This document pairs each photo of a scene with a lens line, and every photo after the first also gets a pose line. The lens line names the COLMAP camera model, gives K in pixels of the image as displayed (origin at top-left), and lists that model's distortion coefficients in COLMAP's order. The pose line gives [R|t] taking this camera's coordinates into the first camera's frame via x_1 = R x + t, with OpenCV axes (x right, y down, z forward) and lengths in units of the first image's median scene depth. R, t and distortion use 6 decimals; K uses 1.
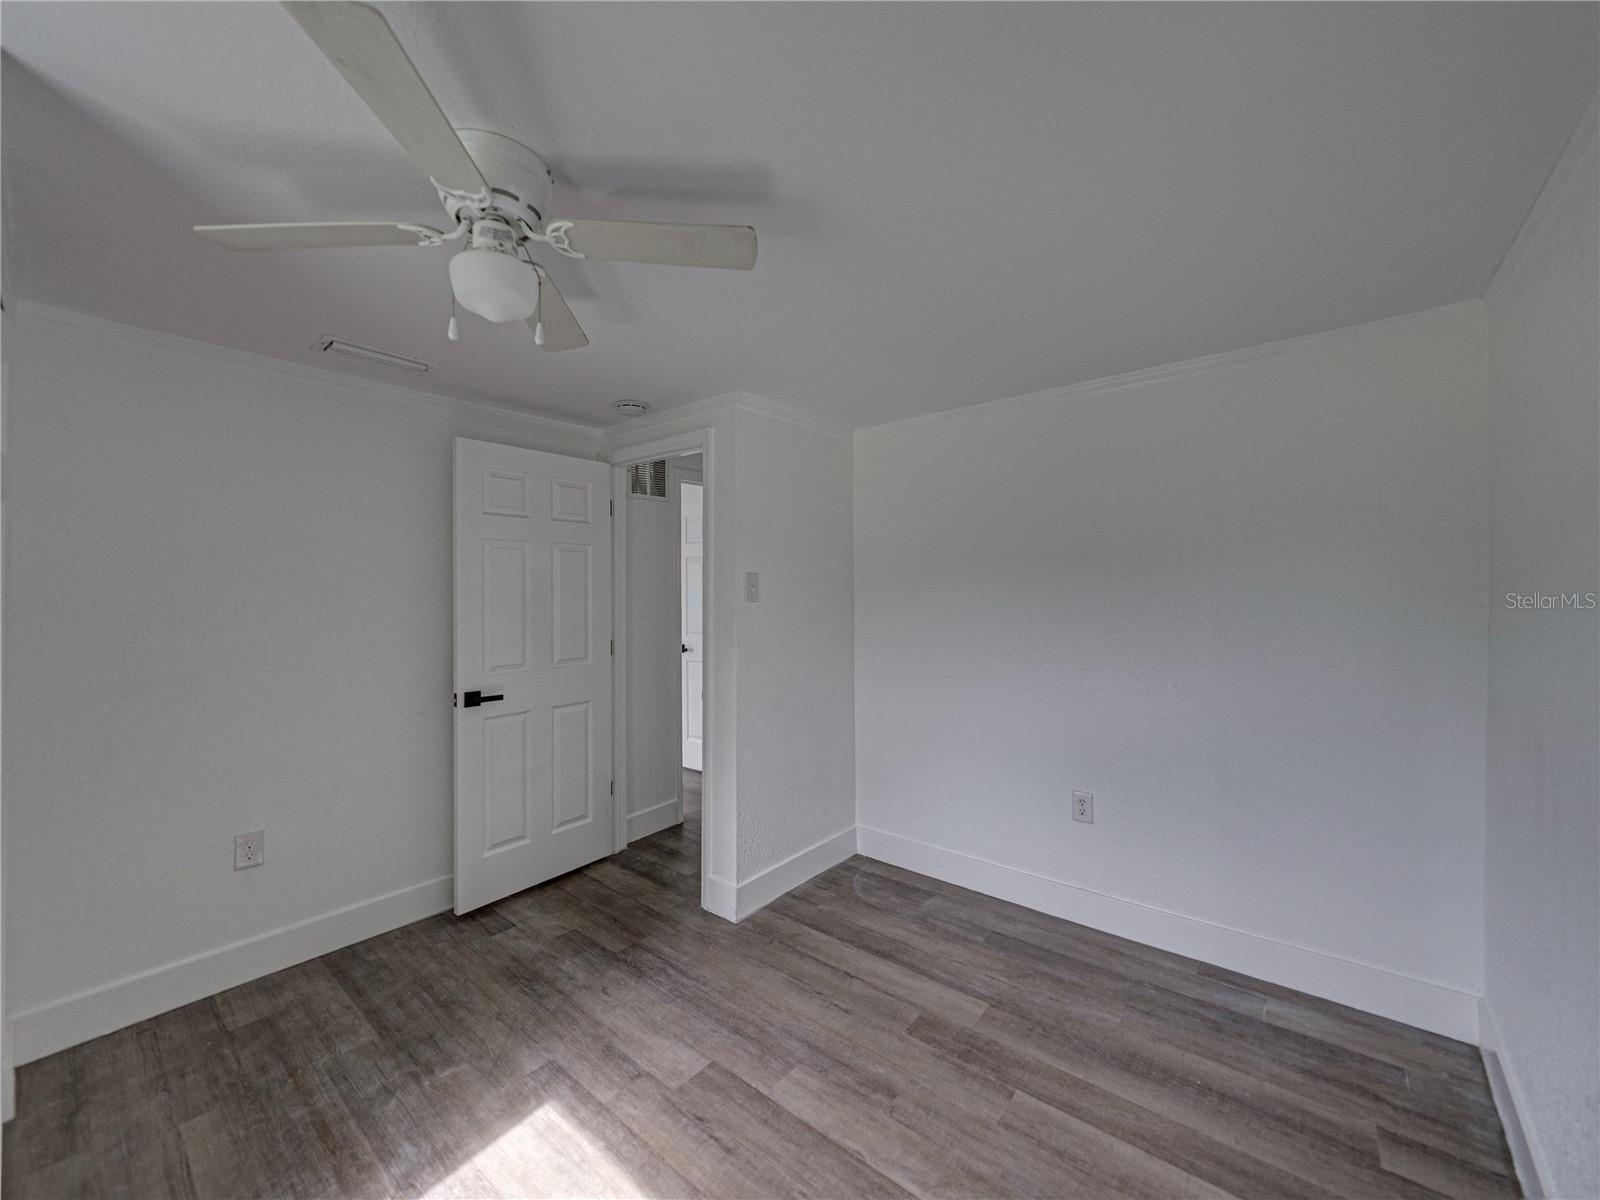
lens RADIAL K [[626.4, 0, 803.5], [0, 626.4, 587.1], [0, 0, 1]] dist [-0.001353, 0.000234]
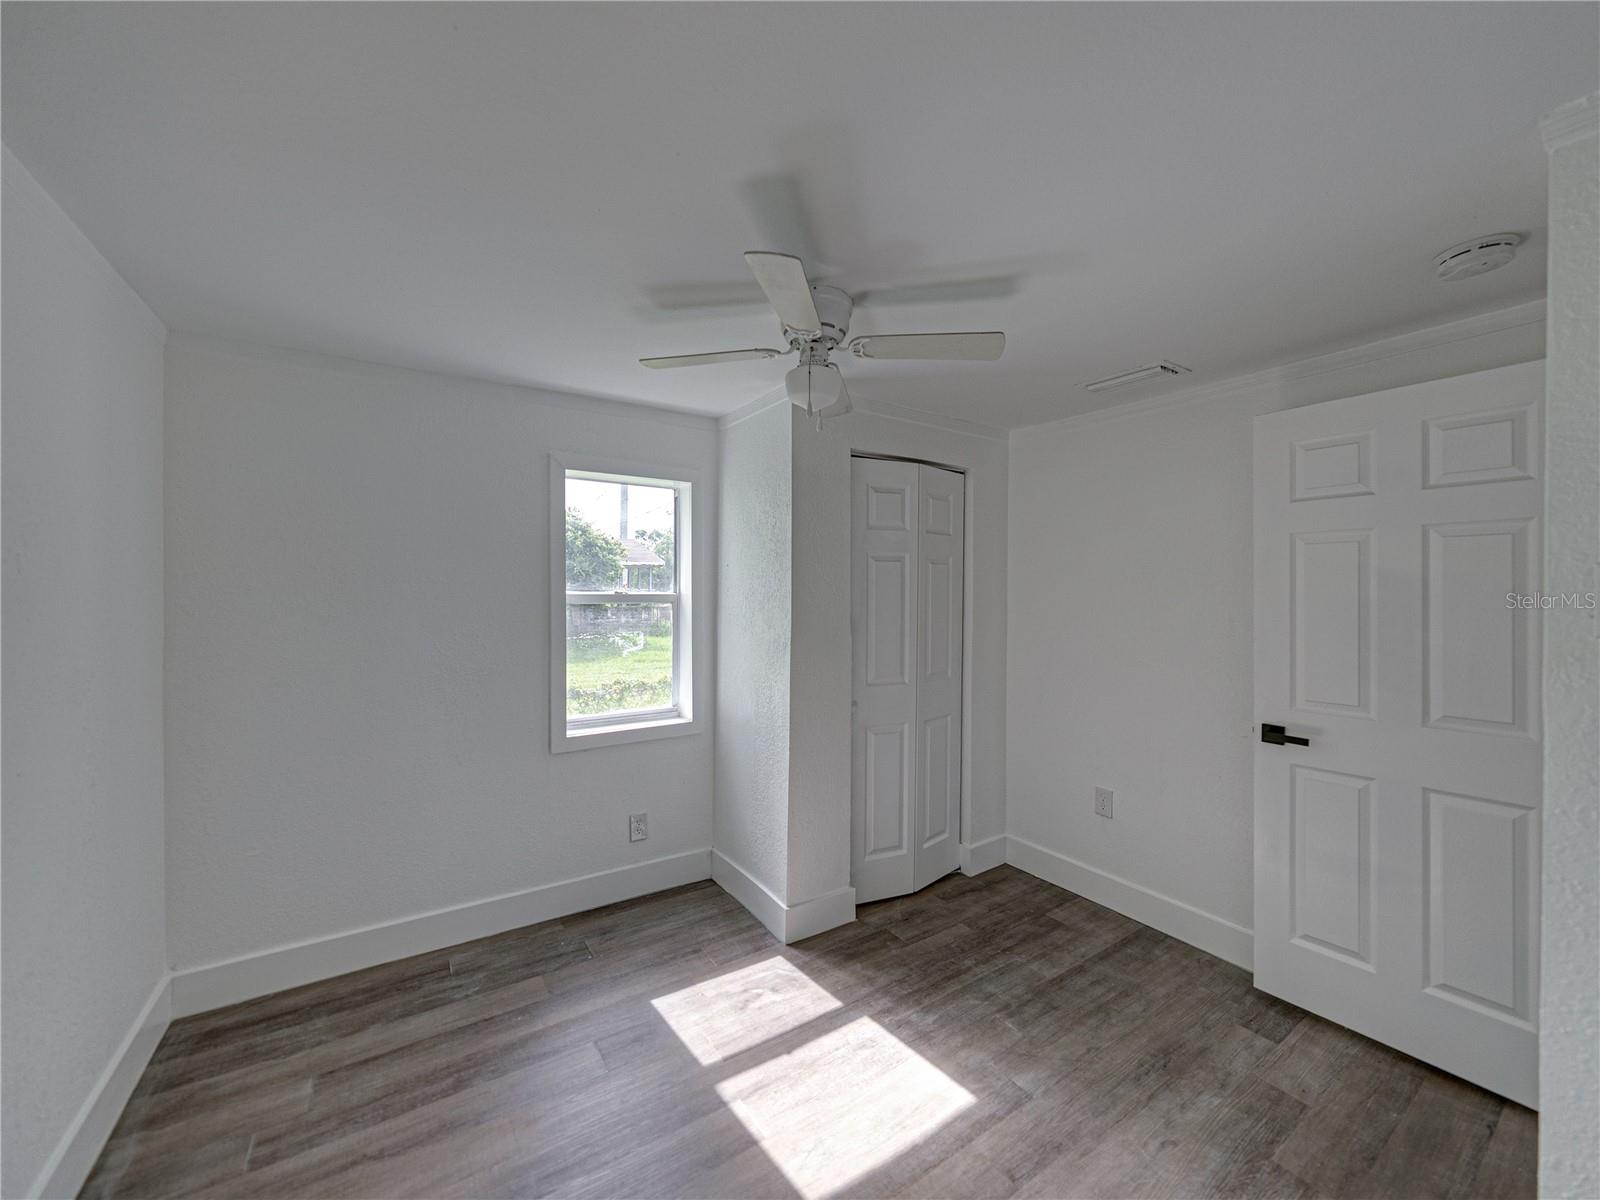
lens RADIAL K [[626.4, 0, 803.5], [0, 626.4, 587.1], [0, 0, 1]] dist [-0.001353, 0.000234]
pose [[-0.284890, -0.002252, -0.958558, 0.566385], [0.001918, 0.999994, -0.002920, -0.013259], [0.958558, -0.002671, -0.284884, 0.876657]]
